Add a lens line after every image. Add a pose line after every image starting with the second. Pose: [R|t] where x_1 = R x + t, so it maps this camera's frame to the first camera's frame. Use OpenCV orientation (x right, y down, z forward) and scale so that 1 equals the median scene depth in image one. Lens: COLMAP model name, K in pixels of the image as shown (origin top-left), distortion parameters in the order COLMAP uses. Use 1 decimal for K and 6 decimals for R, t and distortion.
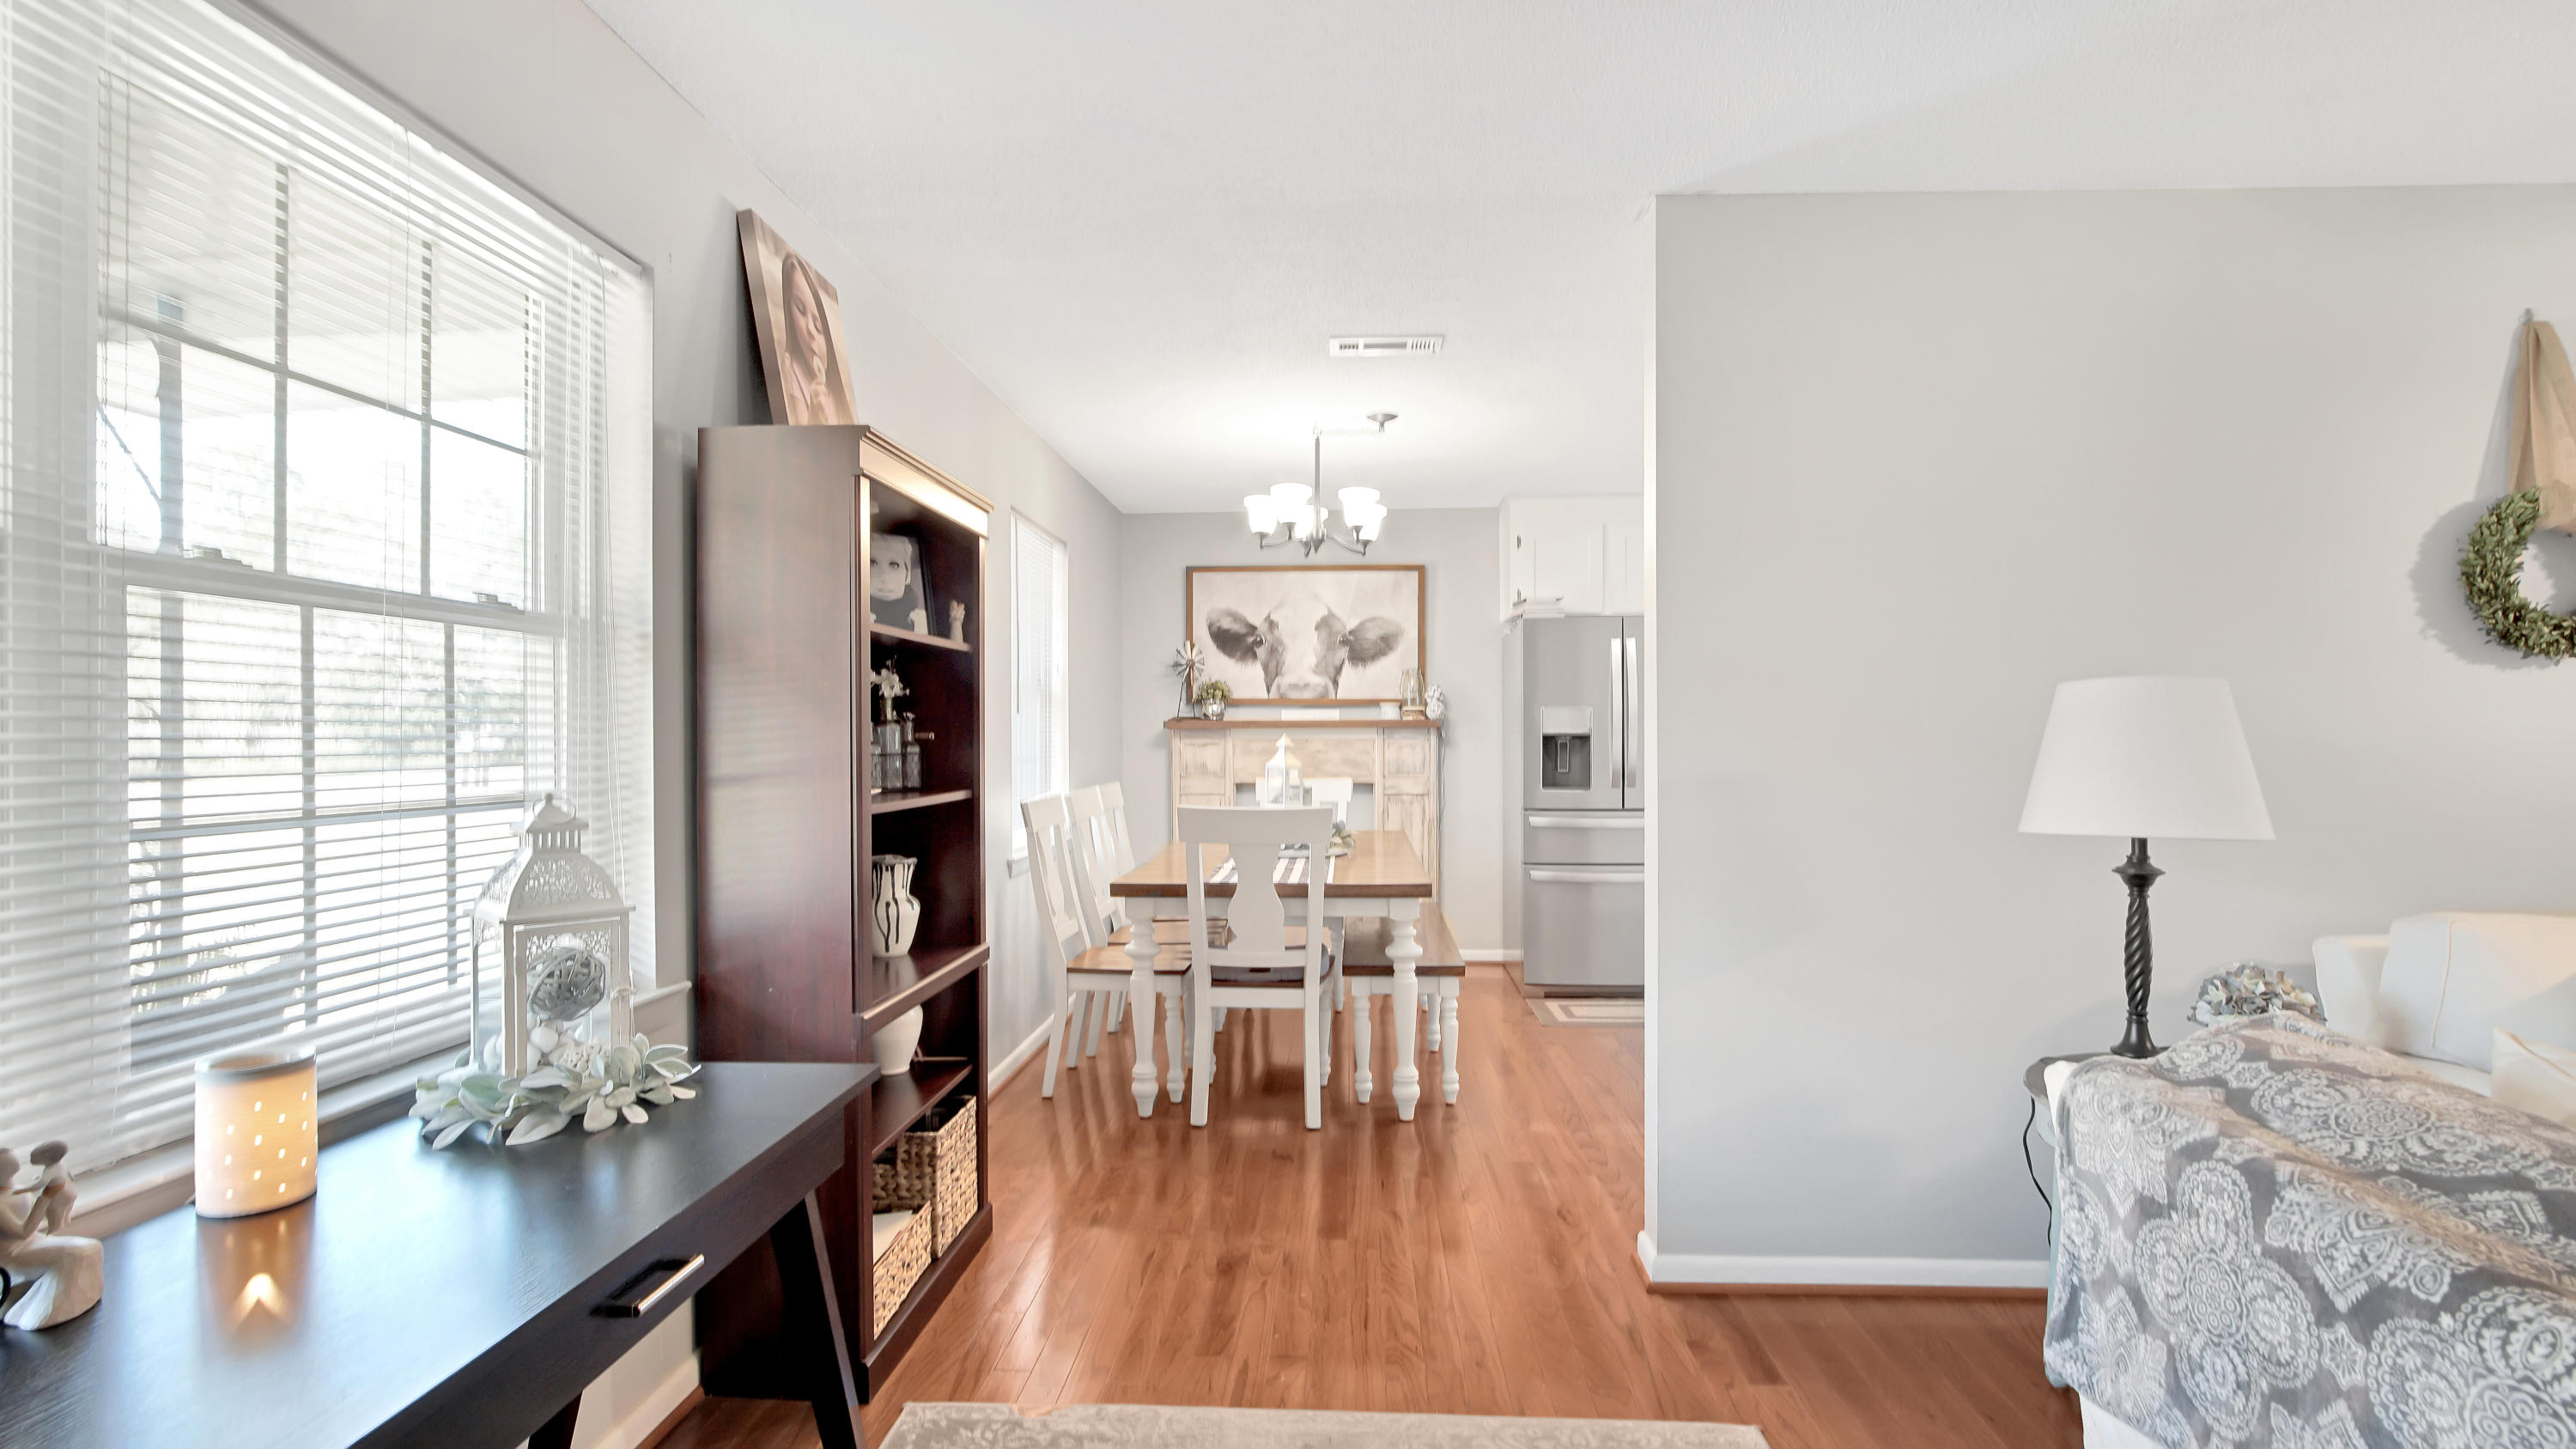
lens RADIAL K [[1143.8, 0, 1286.1], [0, 1143.8, 735.4], [0, 0, 1]] dist [-0.015931, 0.000073]
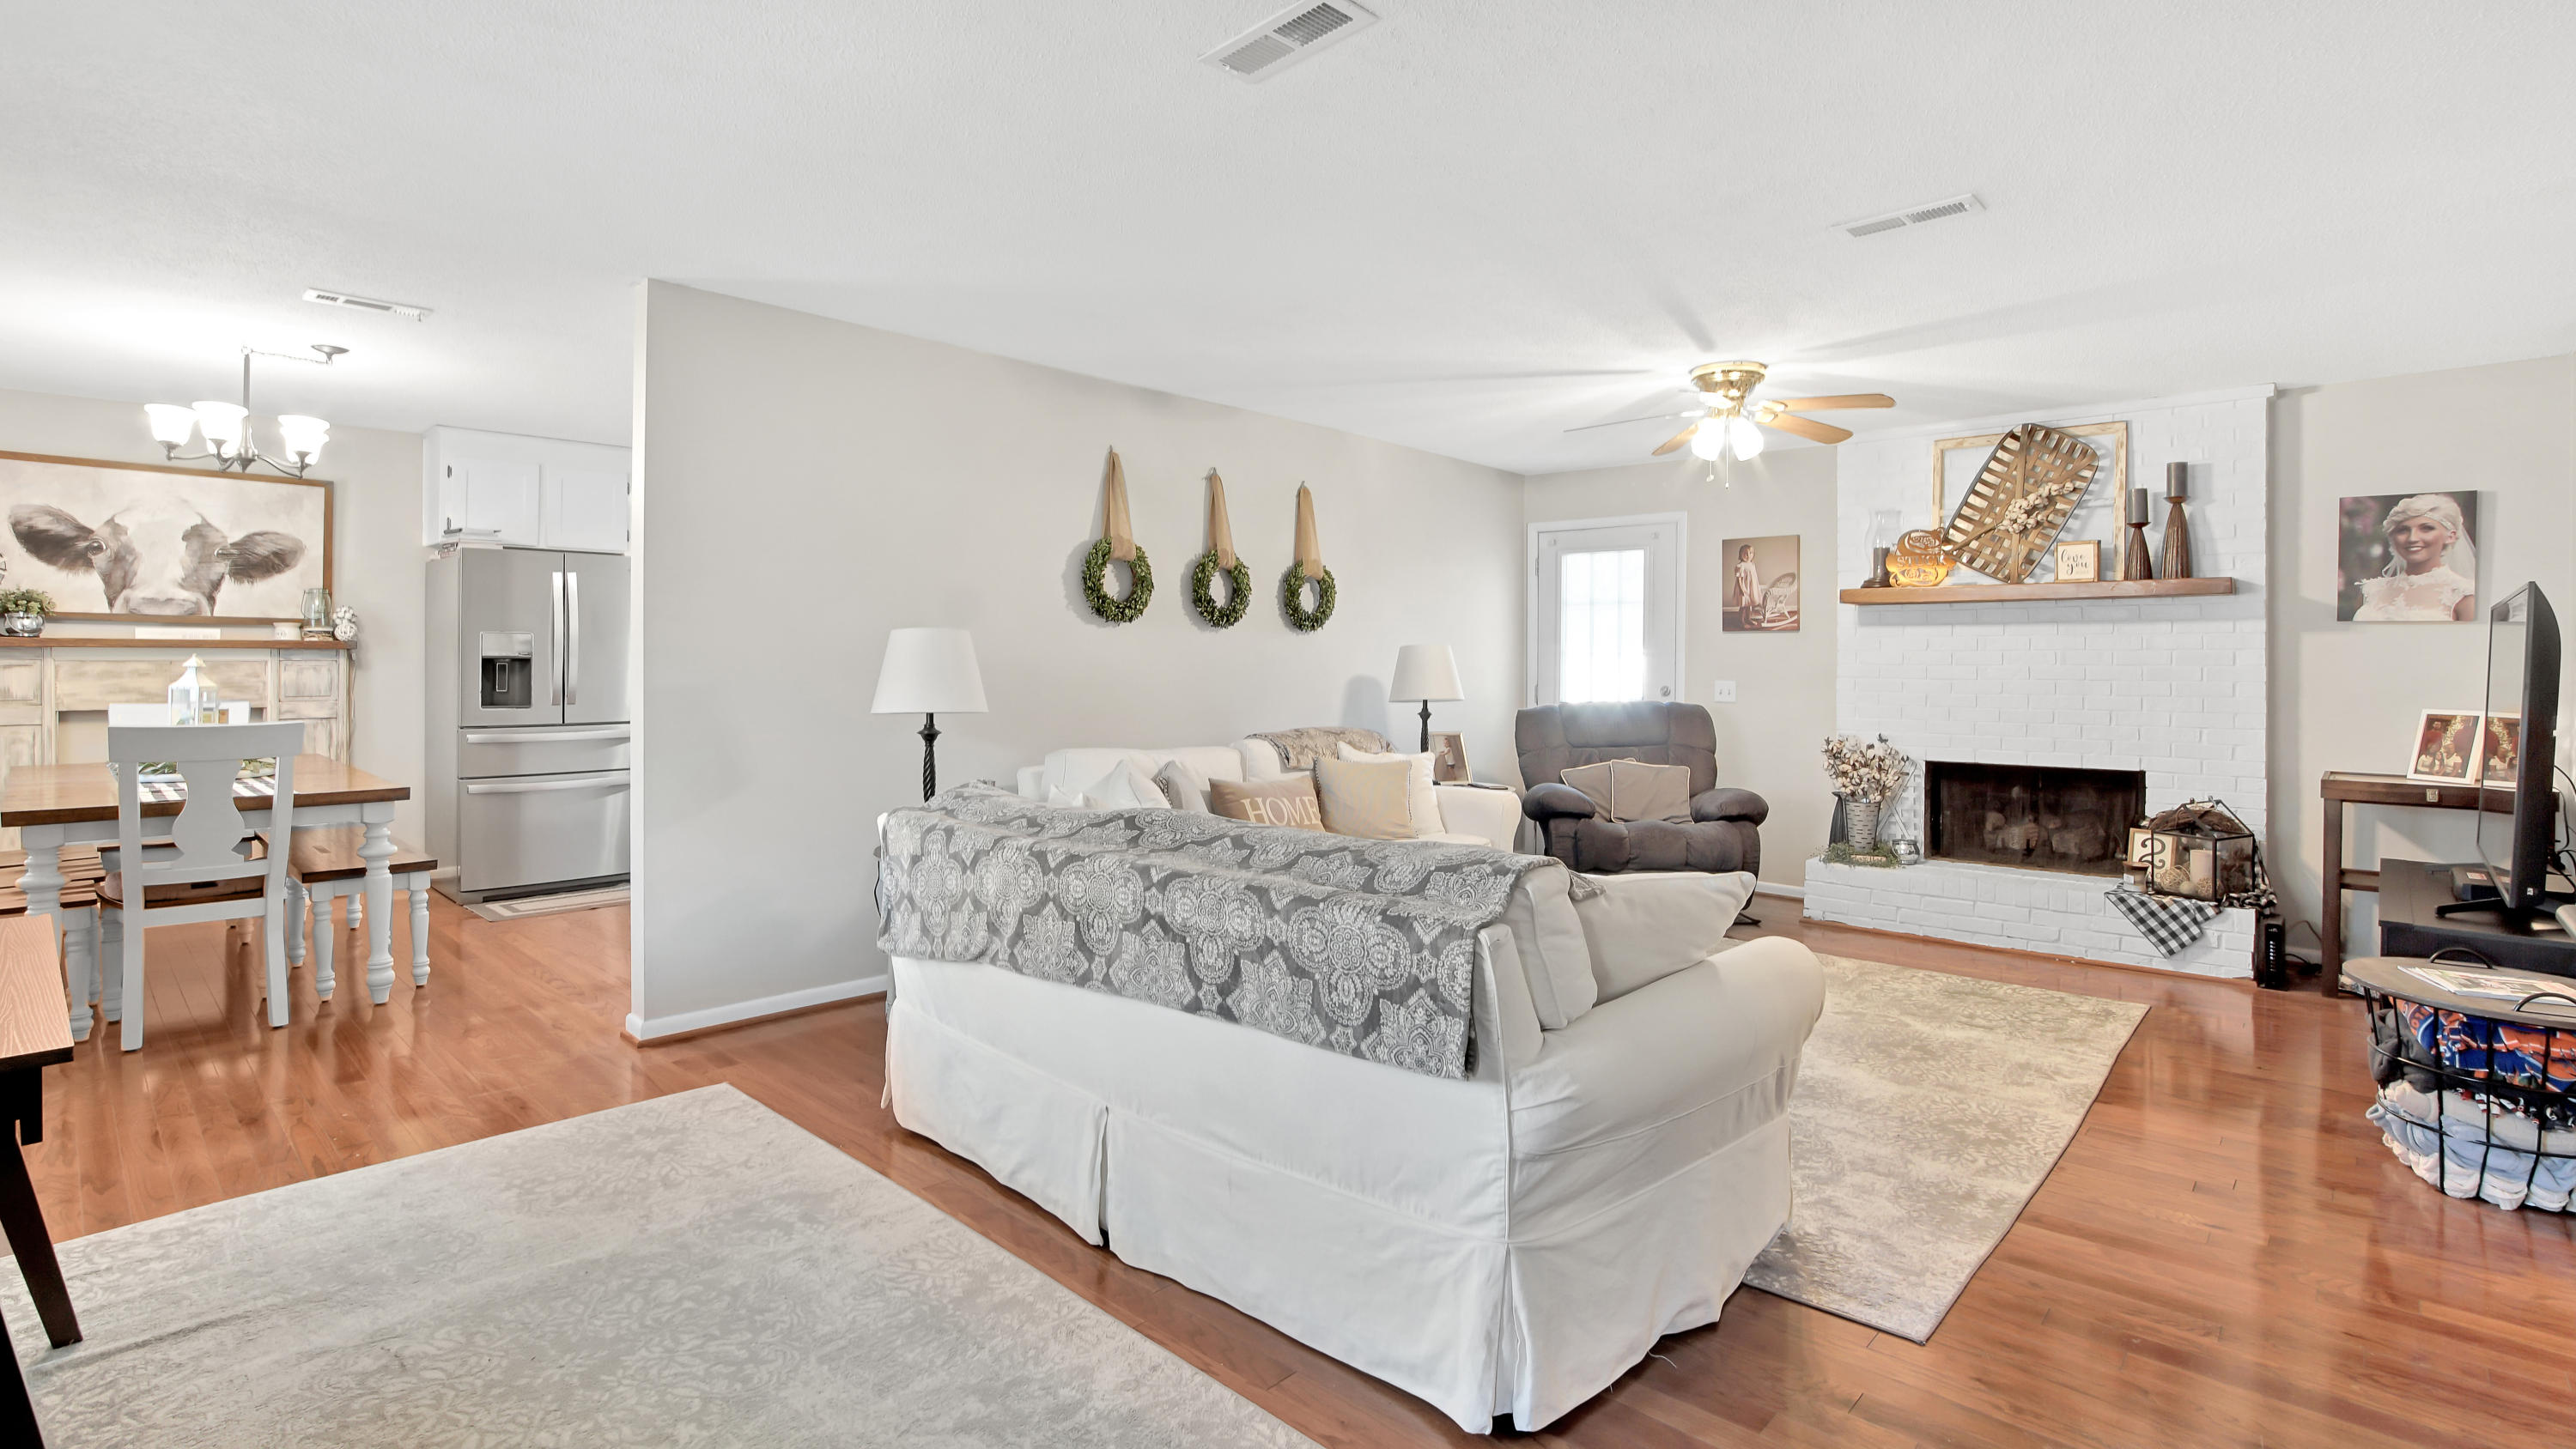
lens RADIAL K [[1234.6, 0, 1293.1], [0, 1234.6, 657.7], [0, 0, 1]] dist [-0.003898, 0.000319]
pose [[0.632391, 0.006896, 0.774619, -0.187840], [-0.004646, 0.999976, -0.005109, 0.002187], [-0.774635, -0.000368, 0.632408, -0.317106]]
